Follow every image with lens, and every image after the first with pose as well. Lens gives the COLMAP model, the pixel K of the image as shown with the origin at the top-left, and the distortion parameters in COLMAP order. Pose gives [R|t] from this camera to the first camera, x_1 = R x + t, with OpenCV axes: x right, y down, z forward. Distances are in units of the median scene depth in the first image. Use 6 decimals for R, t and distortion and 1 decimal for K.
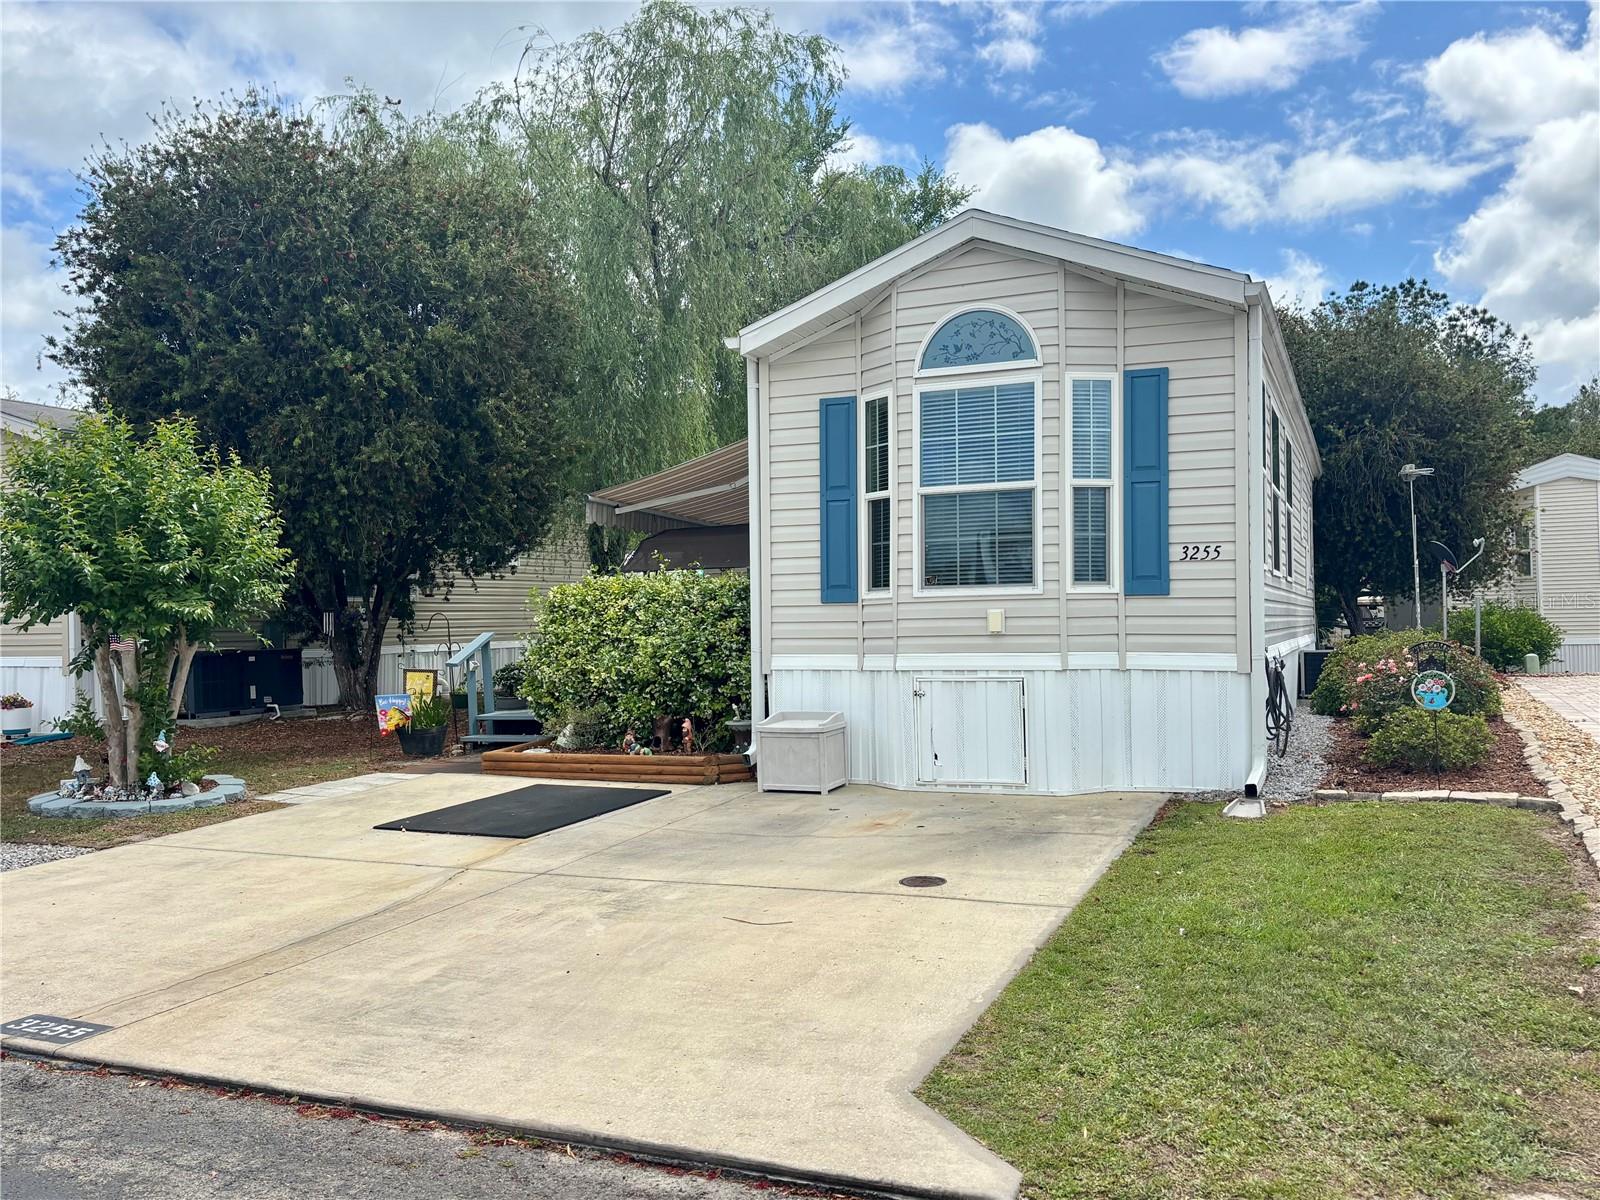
lens RADIAL K [[1348.7, 0, 789.9], [0, 1348.7, 606.1], [0, 0, 1]] dist [0.077779, -0.089064]
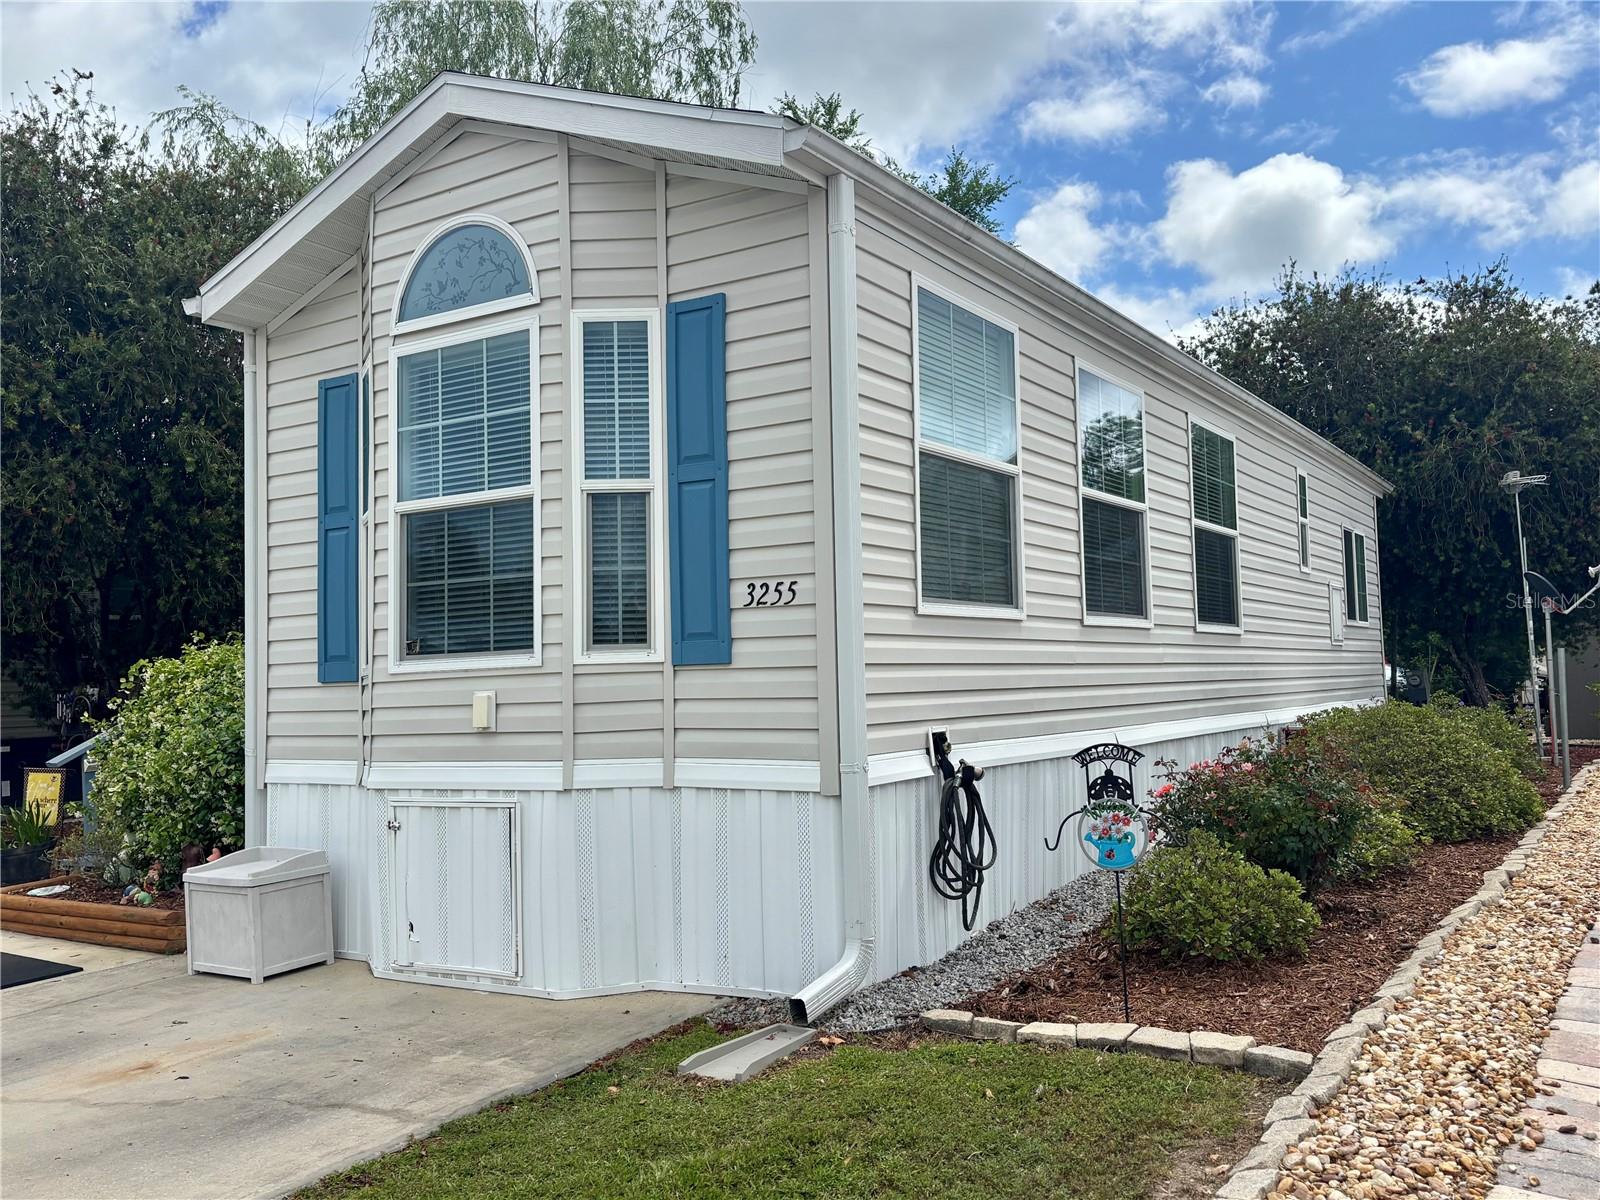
lens RADIAL K [[1348.7, 0, 800.6], [0, 1348.7, 603.3], [0, 0, 1]] dist [0.077779, -0.089064]
pose [[0.986156, -0.024995, -0.163927, 0.401673], [0.017924, 0.998850, -0.044477, -0.008056], [0.164850, 0.040923, 0.985469, 0.403053]]
